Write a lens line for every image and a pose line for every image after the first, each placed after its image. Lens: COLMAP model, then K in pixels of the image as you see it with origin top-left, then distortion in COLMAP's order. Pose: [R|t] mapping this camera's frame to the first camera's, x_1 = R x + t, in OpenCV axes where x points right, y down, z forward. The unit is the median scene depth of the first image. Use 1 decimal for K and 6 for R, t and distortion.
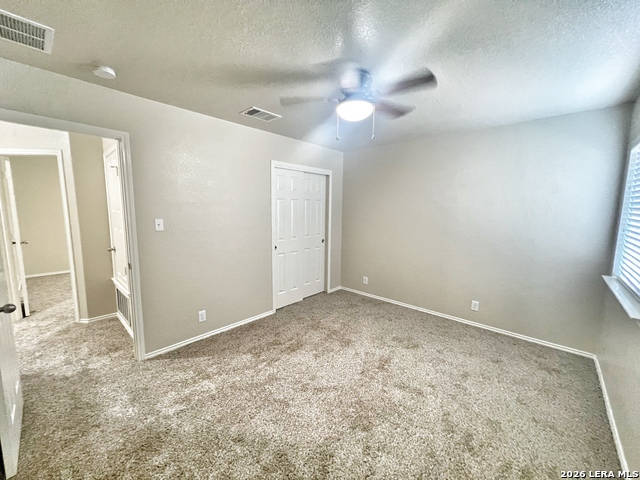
lens RADIAL K [[255.4, 0, 320.0], [0, 255.4, 240.0], [0, 0, 1]] dist [-0.002663, -0.000129]
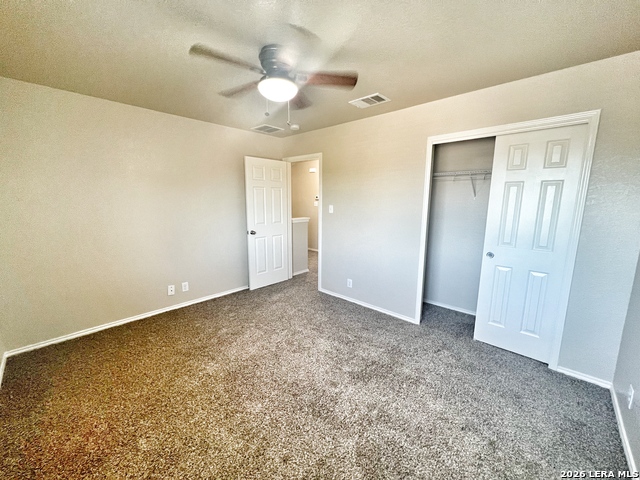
lens RADIAL K [[255.4, 0, 320.0], [0, 255.4, 240.0], [0, 0, 1]] dist [-0.002663, -0.000129]
pose [[-0.009561, 0.148534, -0.988861, 0.789463], [-0.121757, 0.981375, 0.148586, -0.086808], [0.992514, 0.121822, 0.008702, 0.838803]]
